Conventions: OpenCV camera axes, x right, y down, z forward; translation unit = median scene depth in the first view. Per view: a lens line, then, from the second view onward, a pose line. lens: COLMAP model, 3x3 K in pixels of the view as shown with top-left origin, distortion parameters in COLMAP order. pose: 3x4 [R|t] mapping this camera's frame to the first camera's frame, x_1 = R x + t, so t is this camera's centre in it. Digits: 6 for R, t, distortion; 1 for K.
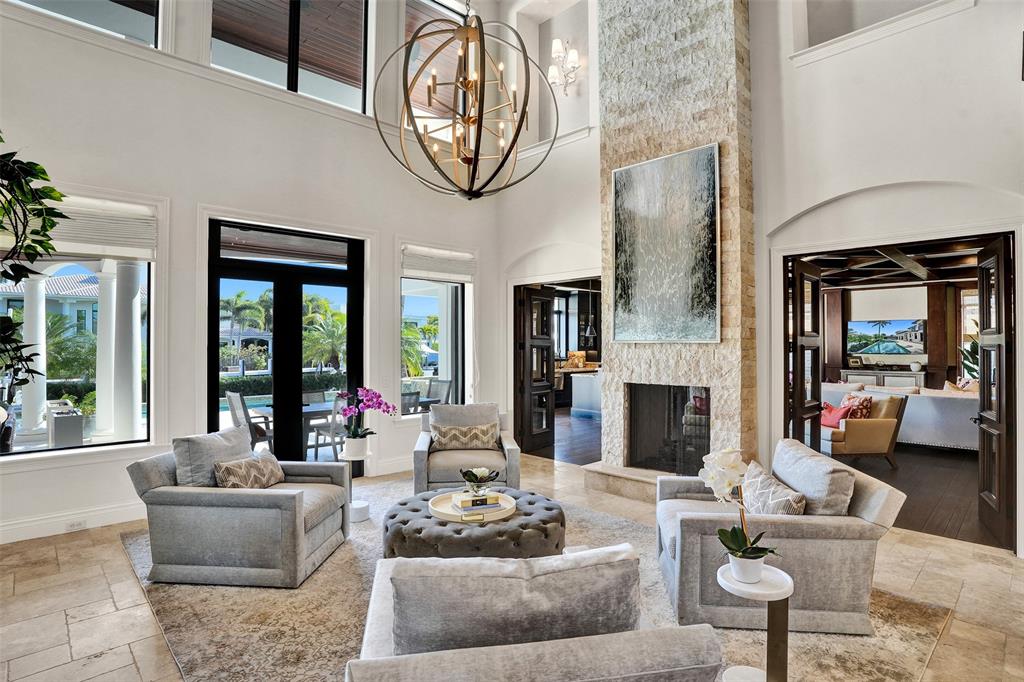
lens RADIAL K [[527.7, 0, 512.0], [0, 527.7, 341.0], [0, 0, 1]] dist [-0.074348, 0.034664]
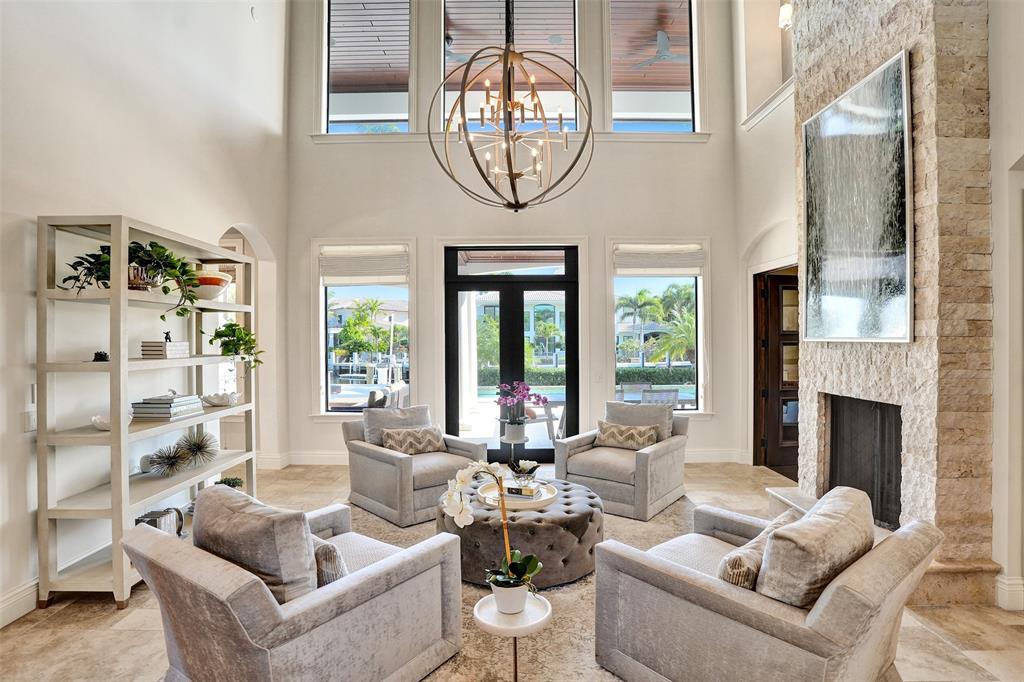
lens RADIAL K [[527.7, 0, 512.0], [0, 527.7, 341.0], [0, 0, 1]] dist [-0.074348, 0.034664]
pose [[0.724991, -0.000080, -0.688759, 0.445398], [0.009432, 0.999907, 0.009812, -0.009214], [0.688694, -0.013610, 0.724924, 0.138677]]
